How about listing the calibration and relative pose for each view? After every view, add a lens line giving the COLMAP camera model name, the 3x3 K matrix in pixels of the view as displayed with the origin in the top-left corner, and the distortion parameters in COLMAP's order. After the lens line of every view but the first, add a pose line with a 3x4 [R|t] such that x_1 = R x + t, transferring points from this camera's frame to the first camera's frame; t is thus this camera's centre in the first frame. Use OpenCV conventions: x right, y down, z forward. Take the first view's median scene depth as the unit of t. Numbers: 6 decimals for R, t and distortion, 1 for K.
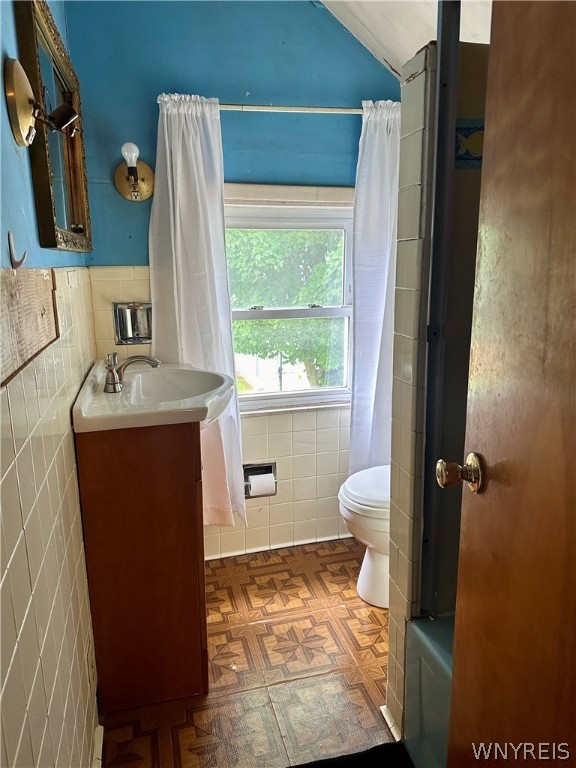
lens RADIAL K [[541.8, 0, 288.0], [0, 541.8, 384.0], [0, 0, 1]] dist [0.050497, -0.054196]
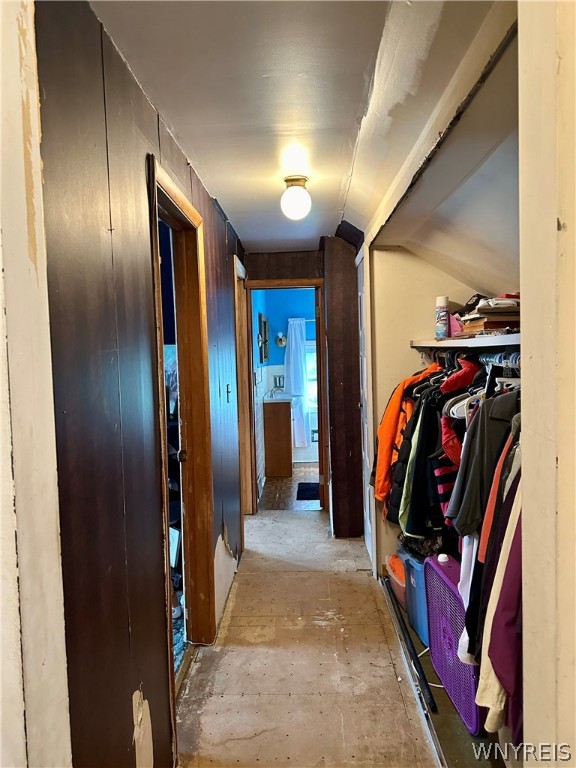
lens RADIAL K [[541.8, 0, 288.0], [0, 541.8, 384.0], [0, 0, 1]] dist [0.050497, -0.054196]
pose [[0.954957, -0.006975, -0.296664, 0.807930], [-0.042445, 0.986234, -0.159815, 0.461729], [0.293694, 0.165208, 0.941515, -2.266764]]
